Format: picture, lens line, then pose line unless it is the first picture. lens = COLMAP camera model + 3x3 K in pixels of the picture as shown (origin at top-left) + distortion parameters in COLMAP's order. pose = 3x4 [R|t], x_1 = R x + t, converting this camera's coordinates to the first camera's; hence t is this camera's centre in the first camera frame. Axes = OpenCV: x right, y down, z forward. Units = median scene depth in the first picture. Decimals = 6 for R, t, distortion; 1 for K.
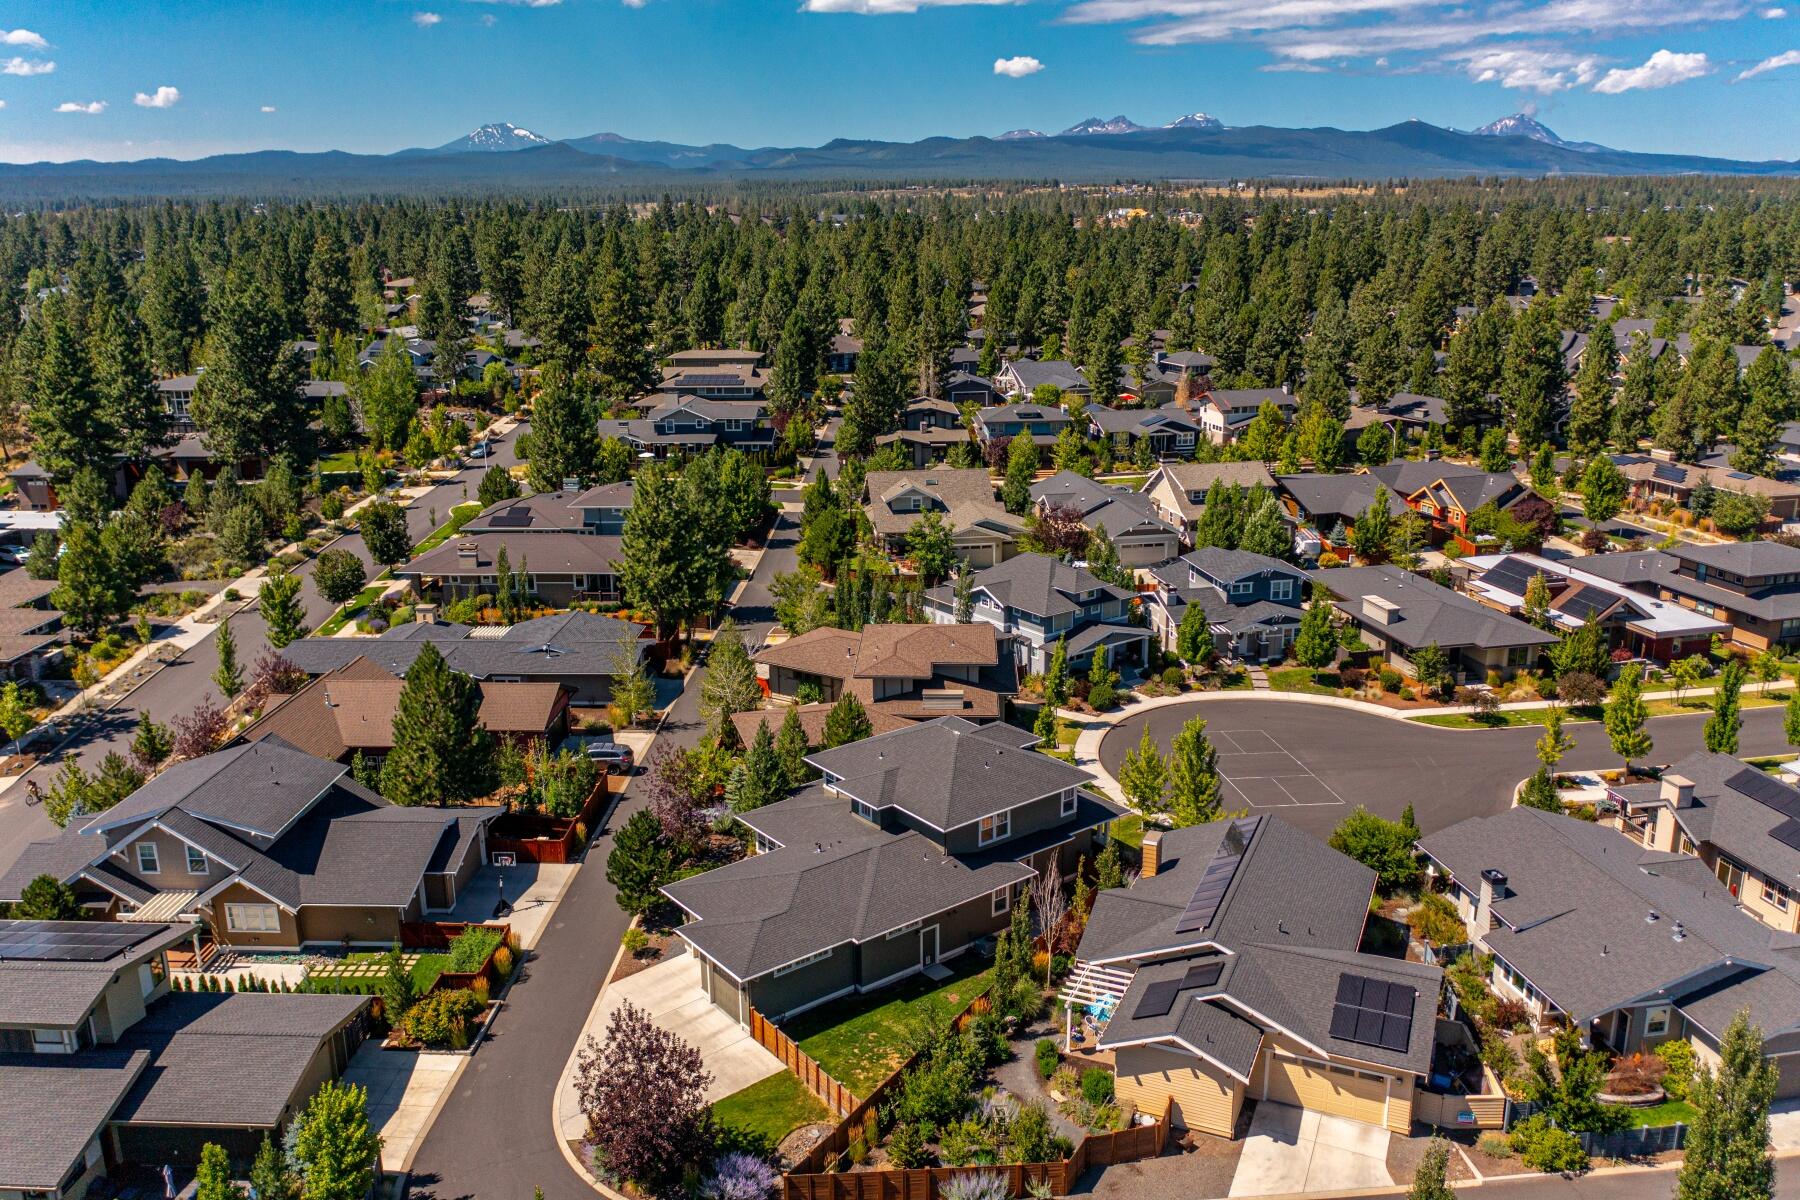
lens RADIAL K [[1426.5, 0, 905.8], [0, 1426.5, 602.2], [0, 0, 1]] dist [-0.005506, 0.007832]
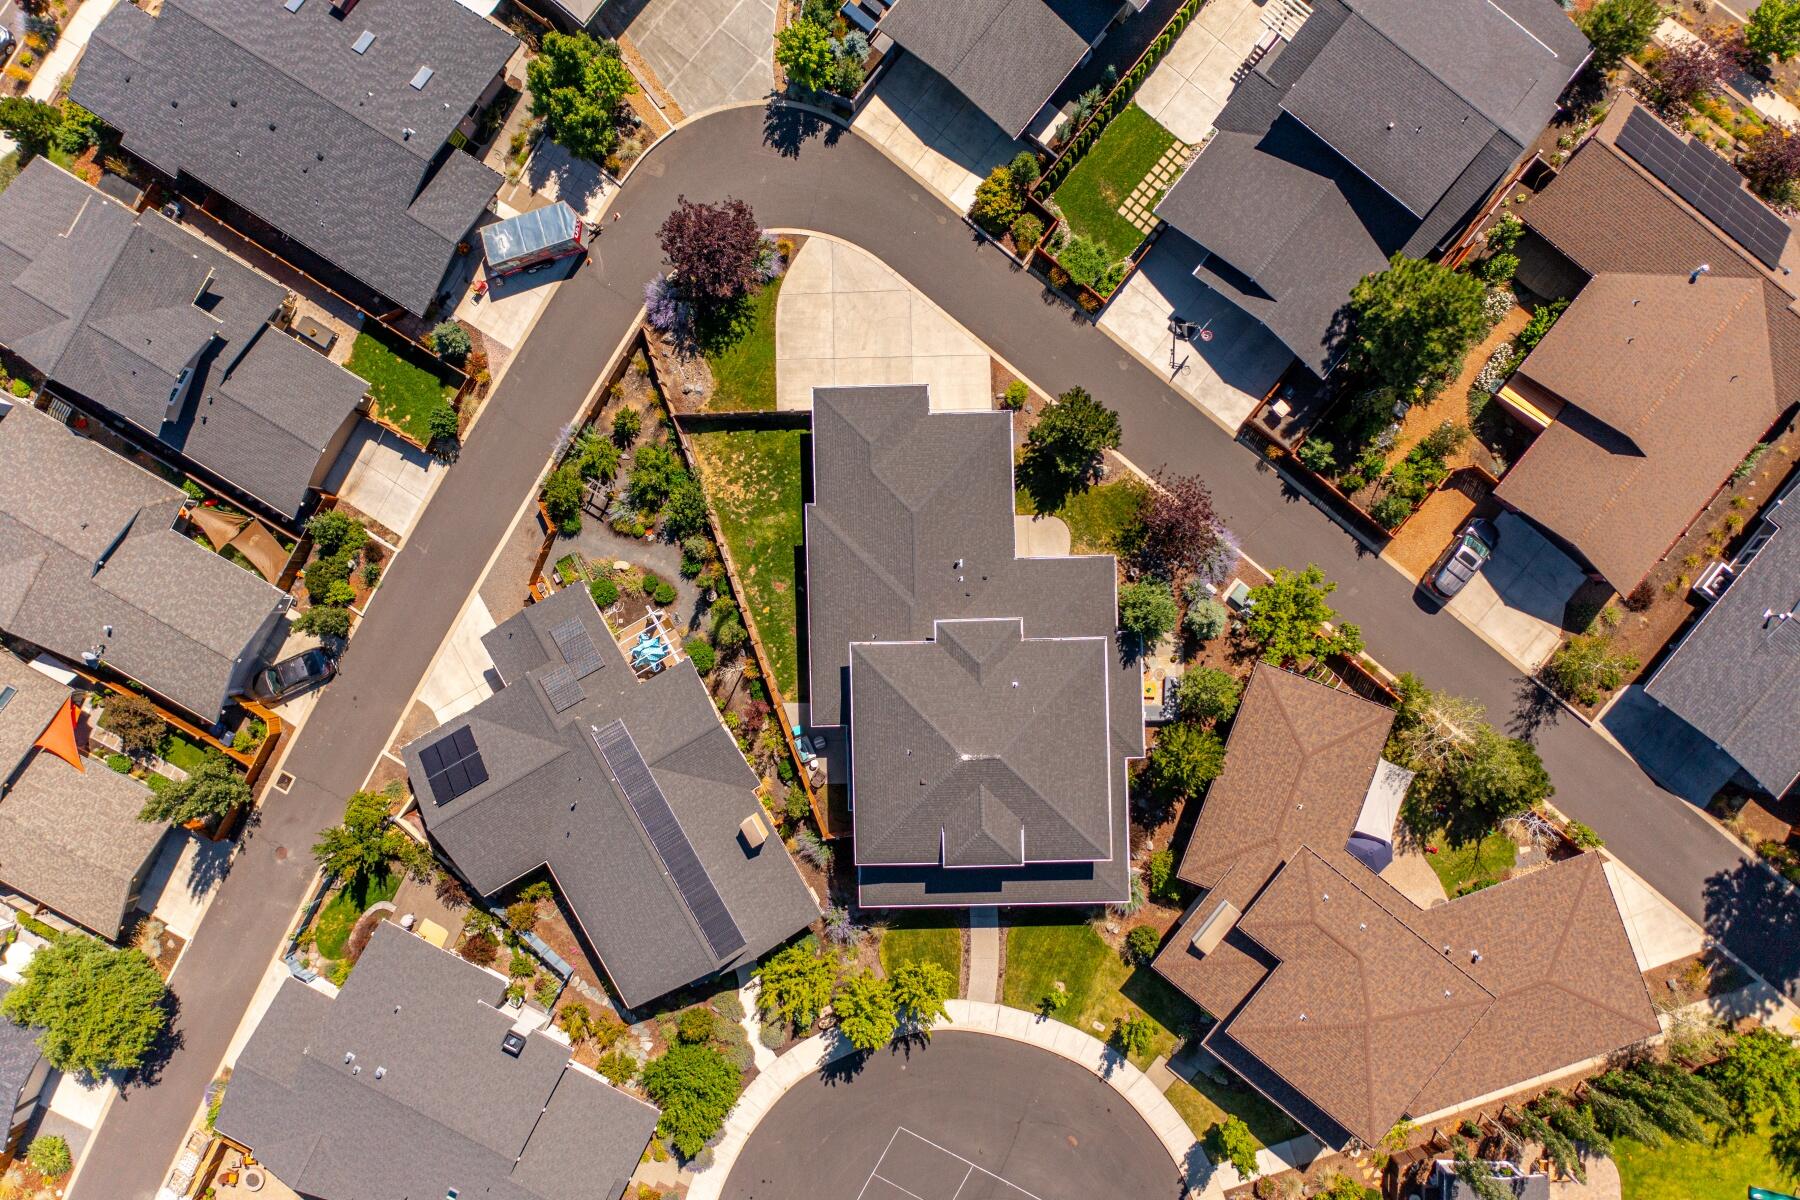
lens RADIAL K [[1426.5, 0, 905.8], [0, 1426.5, 602.2], [0, 0, 1]] dist [-0.005506, 0.007832]
pose [[-0.597098, 0.801492, 0.032927, -0.026001], [-0.178486, -0.172764, 0.968657, -0.410648], [0.782059, 0.572506, 0.246212, 0.392444]]
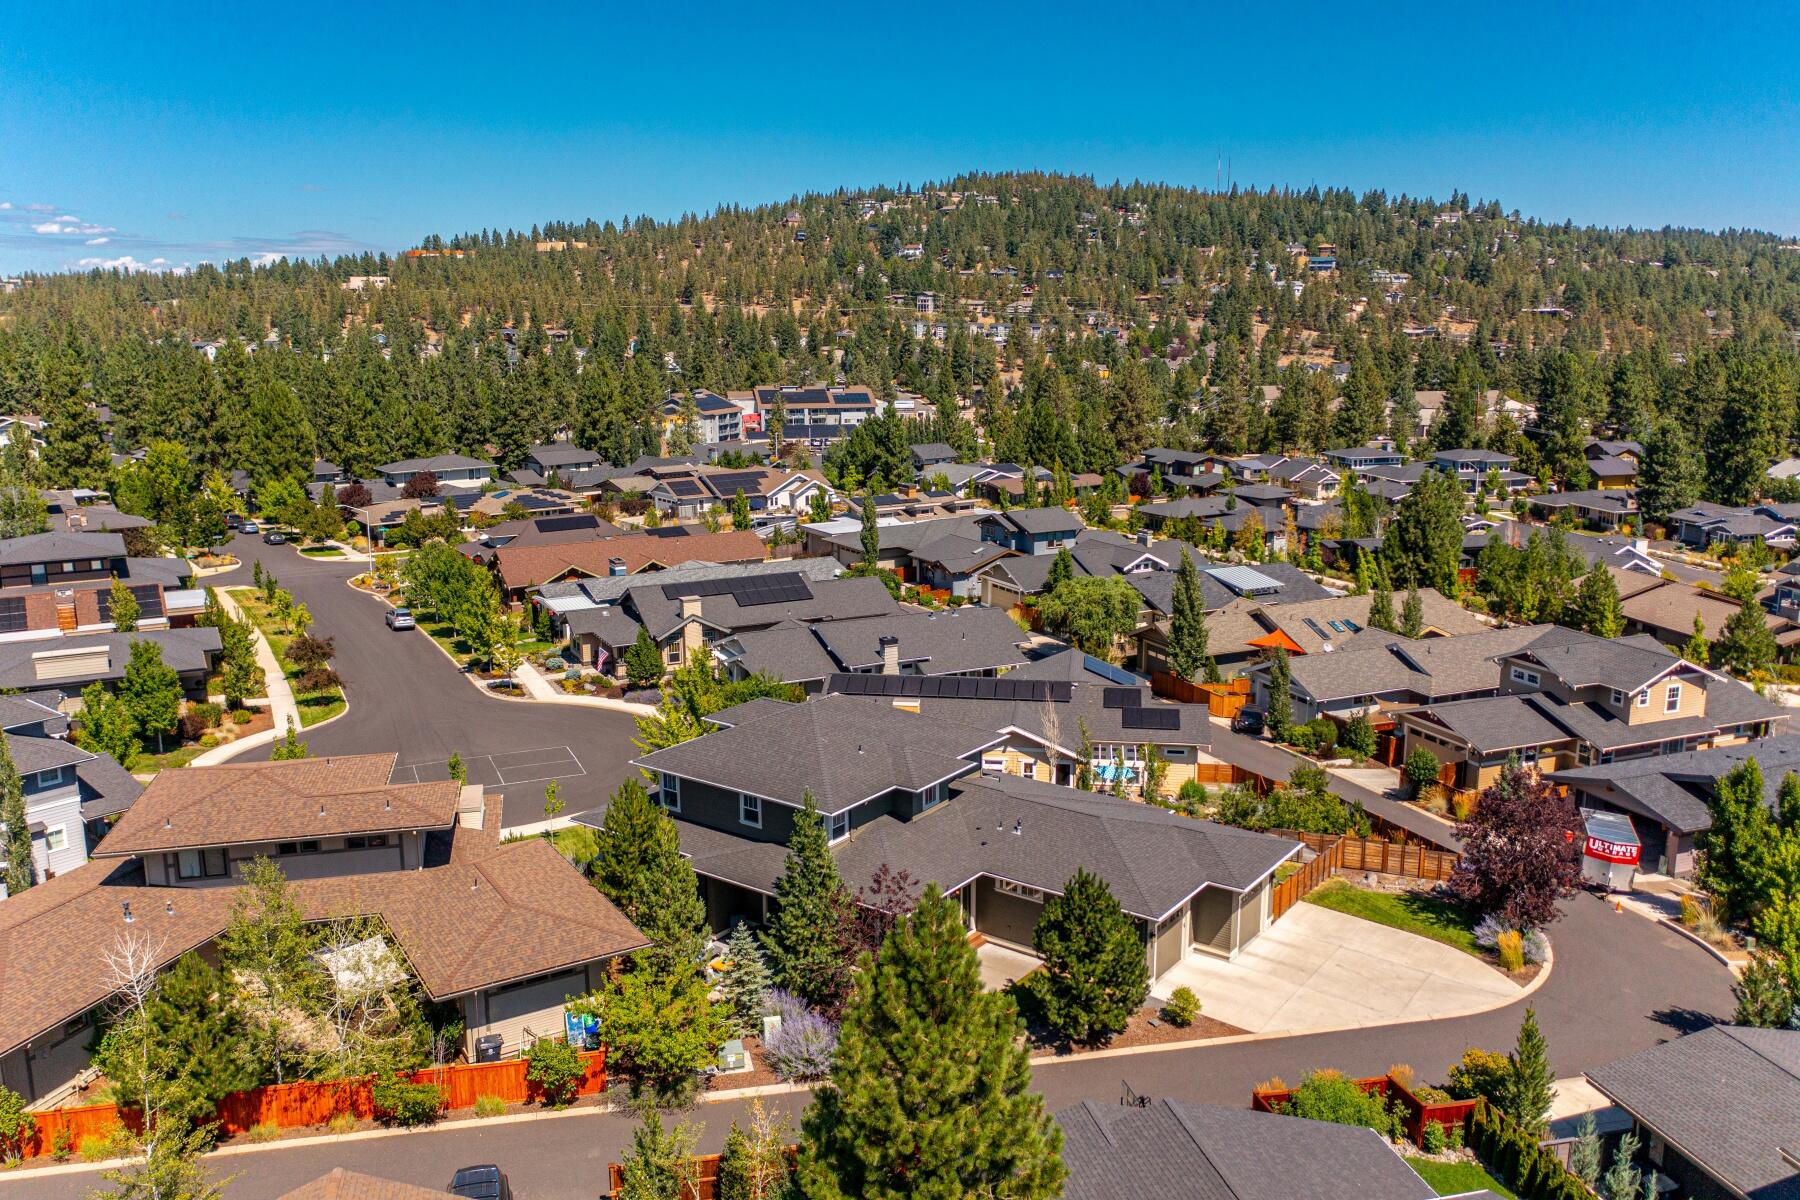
lens RADIAL K [[1426.5, 0, 905.8], [0, 1426.5, 602.2], [0, 0, 1]] dist [-0.005506, 0.007832]
pose [[-0.279038, -0.185881, 0.942118, -0.400288], [0.262919, 0.928809, 0.261127, -0.086158], [-0.923586, 0.320565, -0.210302, 0.620863]]
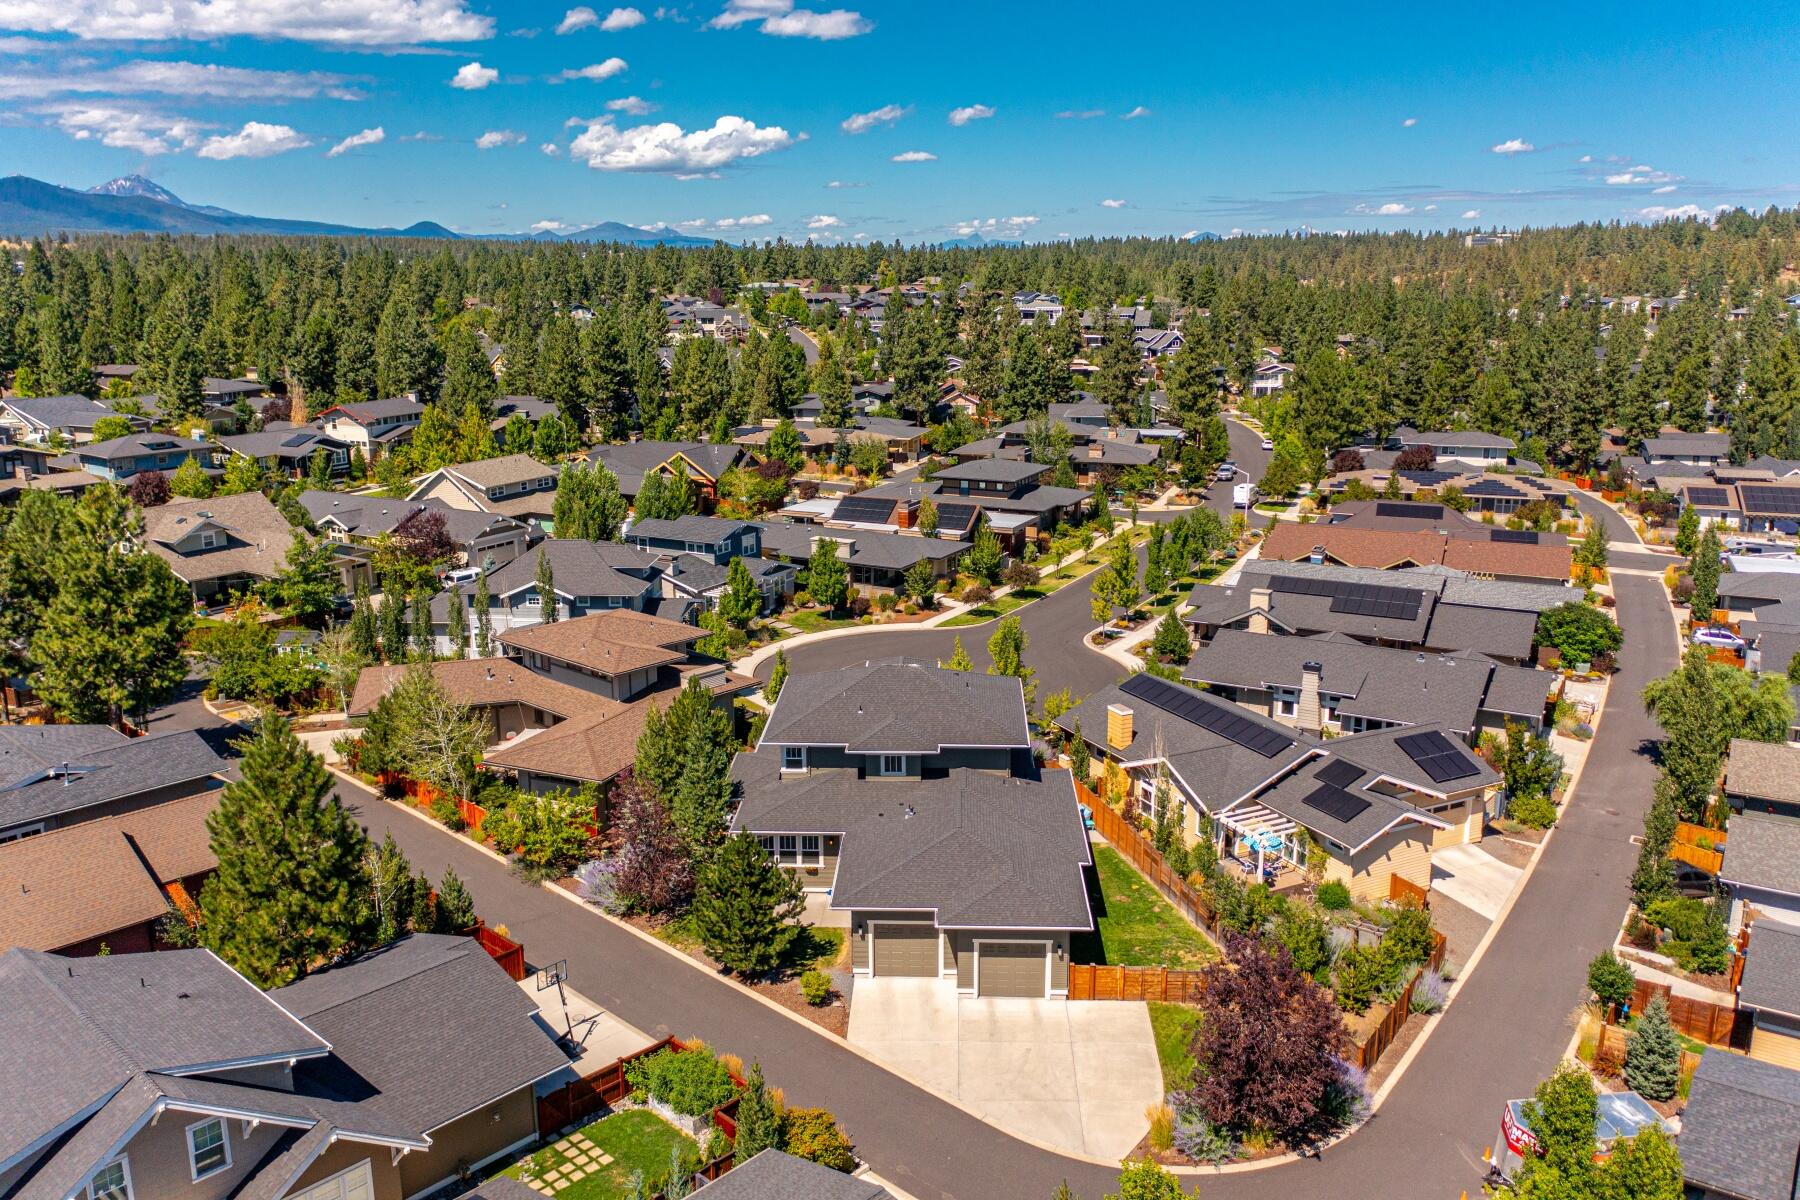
lens RADIAL K [[1426.5, 0, 905.8], [0, 1426.5, 602.2], [0, 0, 1]] dist [-0.005506, 0.007832]
pose [[0.641907, -0.173021, 0.747007, -0.360395], [0.204218, 0.977599, 0.050945, 0.001959], [-0.739088, 0.119850, 0.662861, 0.217712]]
